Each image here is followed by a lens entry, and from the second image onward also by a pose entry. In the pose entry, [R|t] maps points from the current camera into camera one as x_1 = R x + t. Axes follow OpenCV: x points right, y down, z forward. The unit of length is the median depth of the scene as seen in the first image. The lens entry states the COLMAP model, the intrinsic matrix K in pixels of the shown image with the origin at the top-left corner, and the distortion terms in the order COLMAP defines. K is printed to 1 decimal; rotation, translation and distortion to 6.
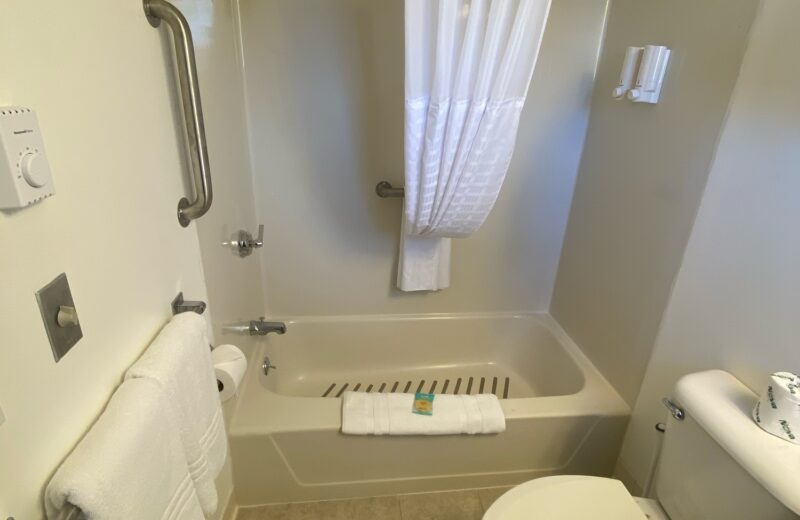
lens RADIAL K [[436.9, 0, 400.0], [0, 436.9, 260.0], [0, 0, 1]] dist [0.051708, -0.050265]
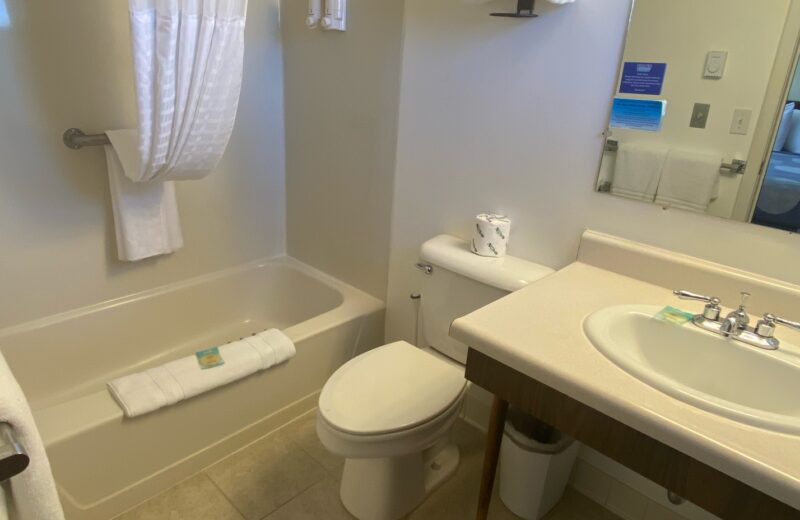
lens RADIAL K [[517.2, 0, 400.0], [0, 517.2, 260.0], [0, 0, 1]] dist [0.005189, -0.000559]
pose [[0.770631, -0.241767, 0.589641, -0.249691], [0.226091, 0.968779, 0.101733, 0.118737], [-0.595828, 0.054913, 0.801233, -0.125497]]
